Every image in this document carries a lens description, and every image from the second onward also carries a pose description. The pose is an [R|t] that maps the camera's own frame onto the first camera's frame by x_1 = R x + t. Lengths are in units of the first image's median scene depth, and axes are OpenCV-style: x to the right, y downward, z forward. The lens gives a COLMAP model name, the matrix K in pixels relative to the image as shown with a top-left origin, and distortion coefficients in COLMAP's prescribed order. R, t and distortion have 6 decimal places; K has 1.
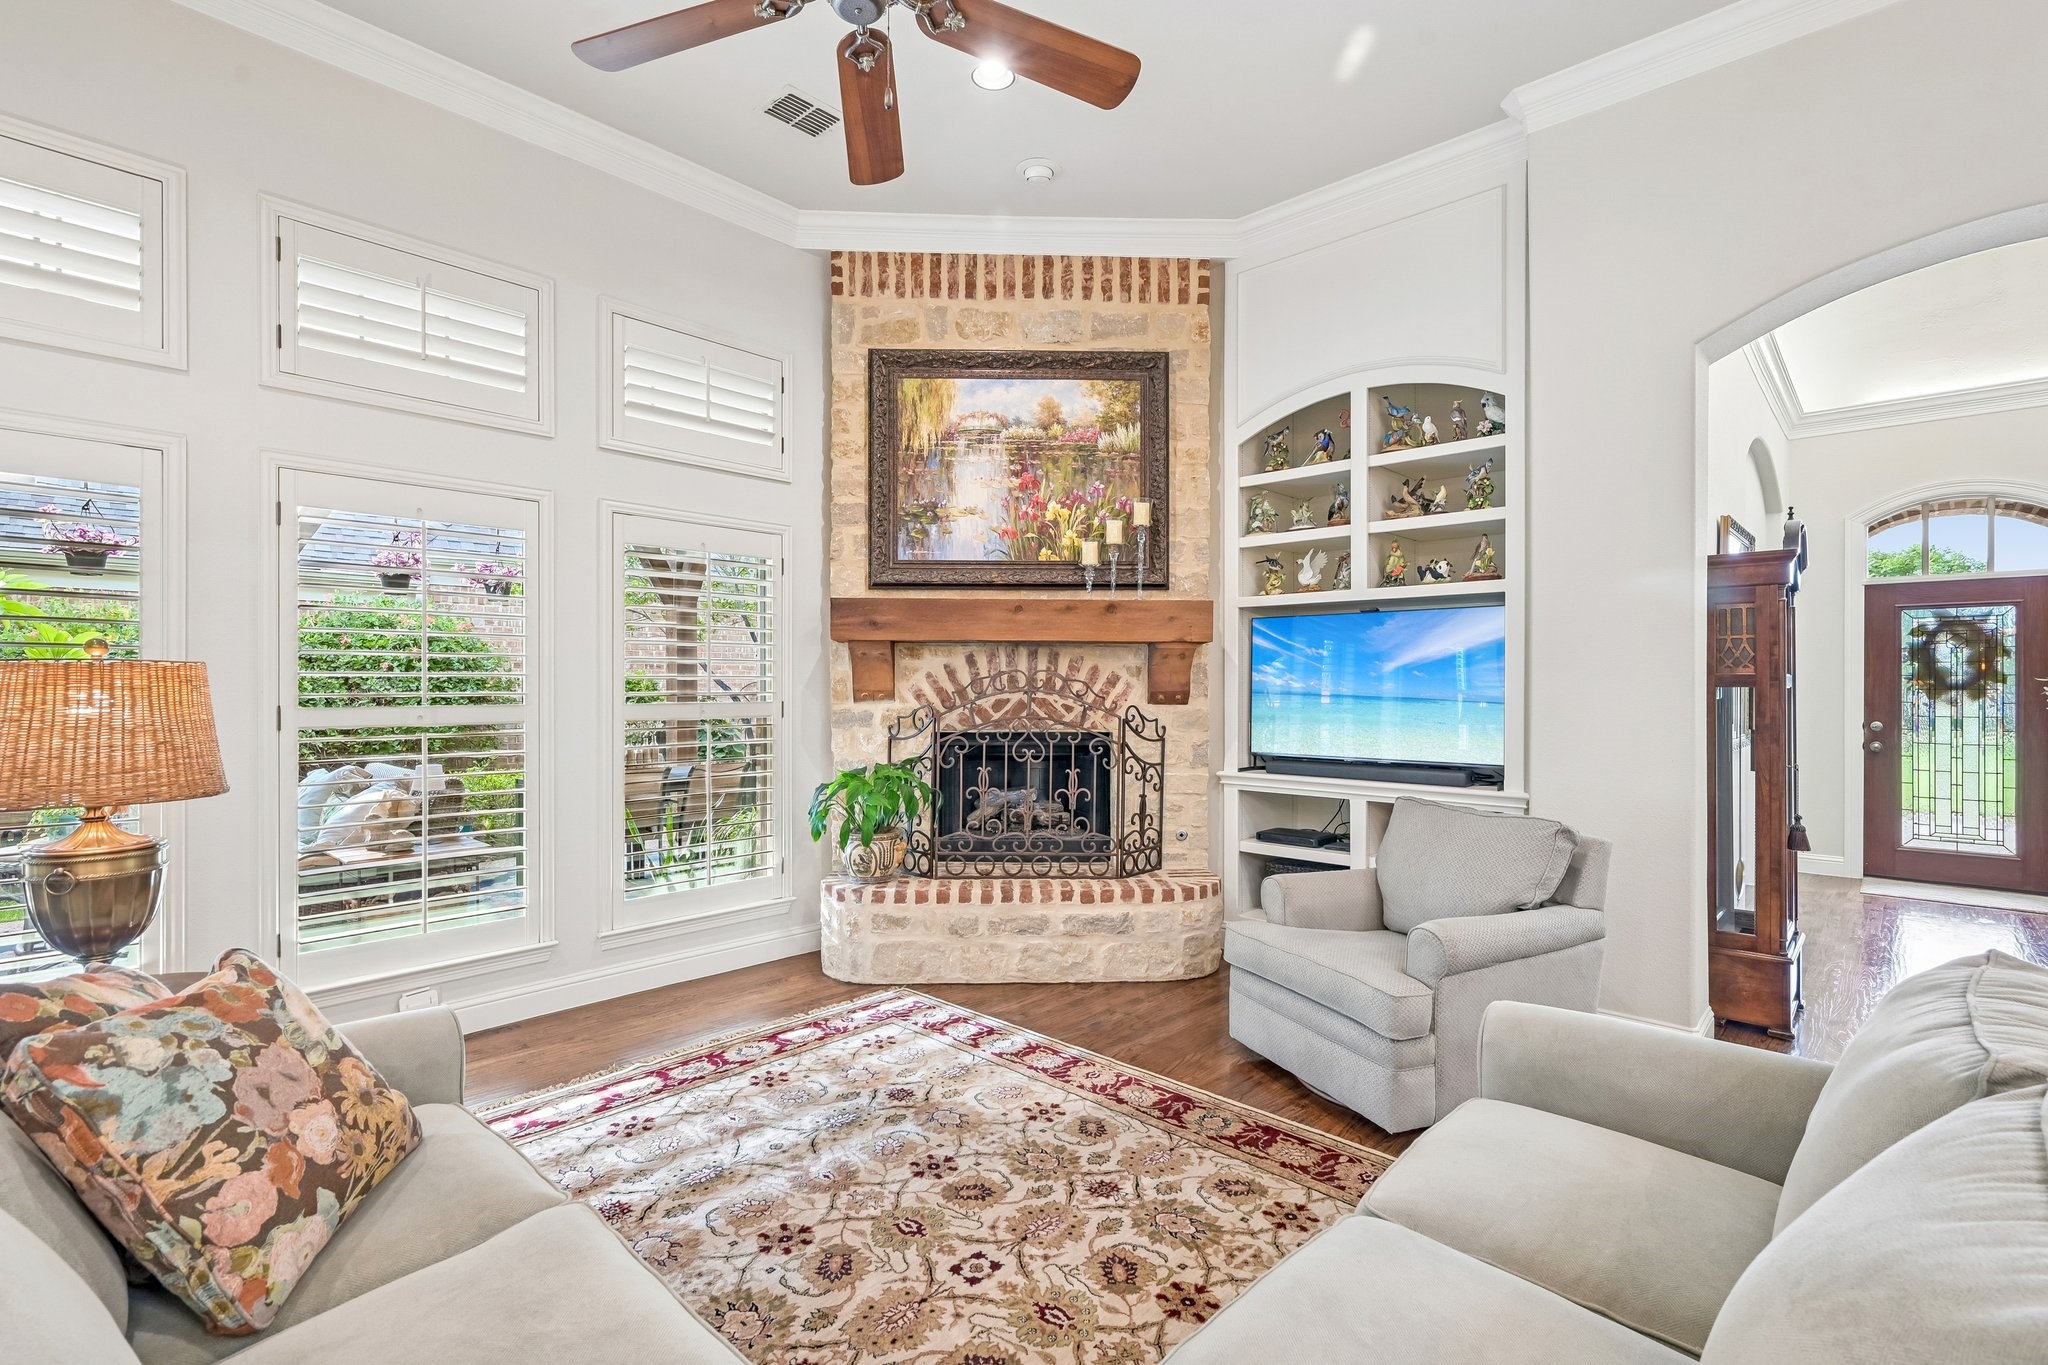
lens RADIAL K [[959.3, 0, 1023.2], [0, 959.3, 683.2], [0, 0, 1]] dist [0.003432, 0.000379]
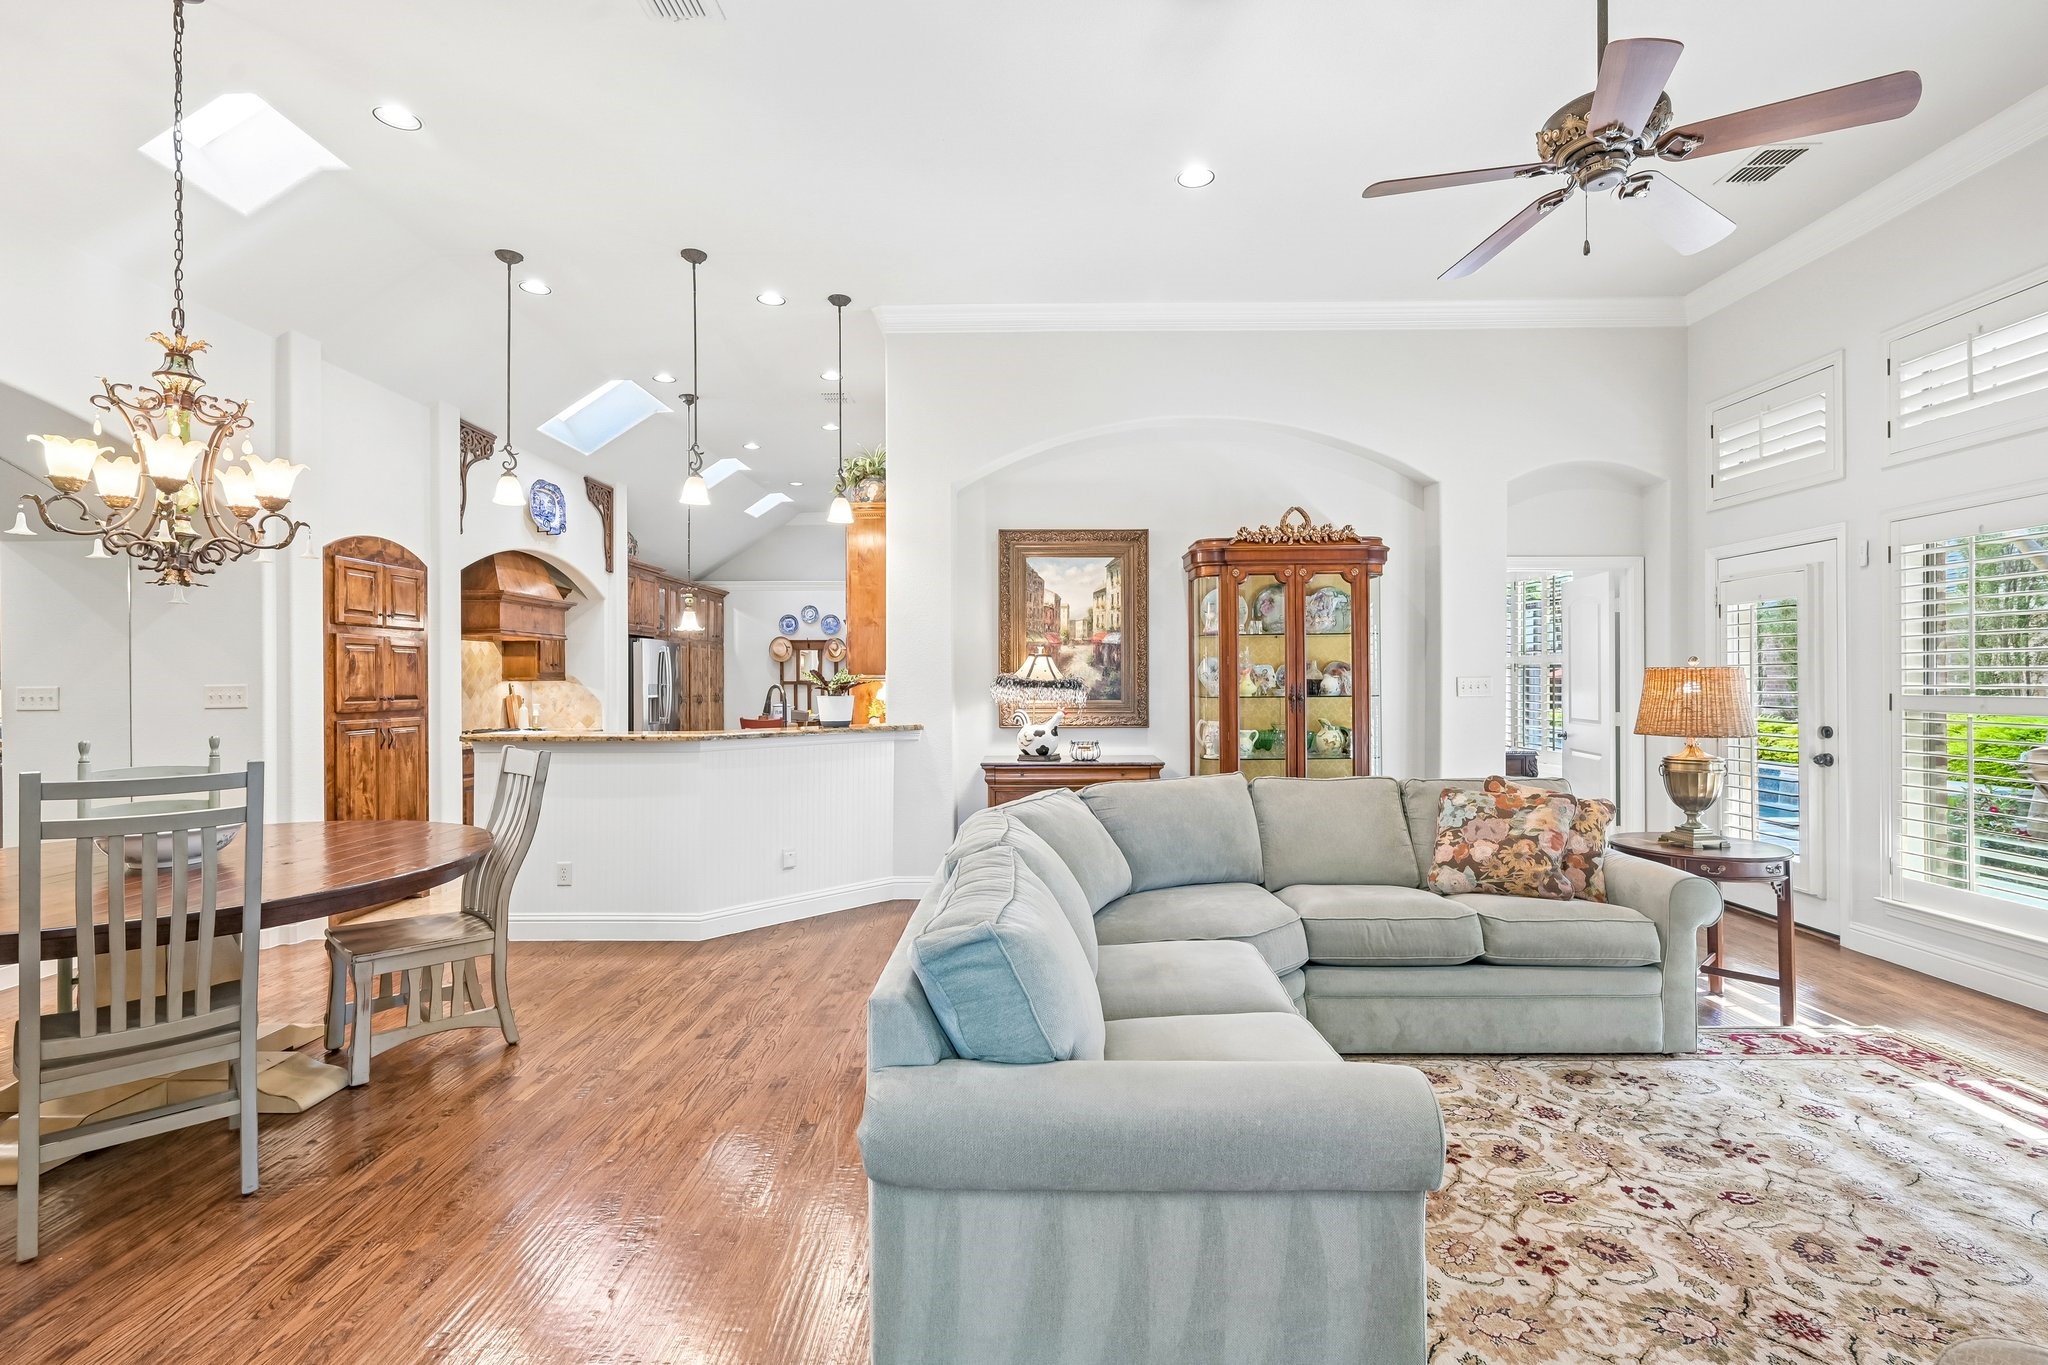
lens RADIAL K [[959.3, 0, 1022.5], [0, 959.3, 678.7], [0, 0, 1]] dist [0.003432, 0.000379]
pose [[-0.734562, 0.000954, -0.678541, 1.220391], [0.001454, 0.999999, -0.000168, 0.000967], [0.678540, -0.001110, -0.734563, 1.299205]]
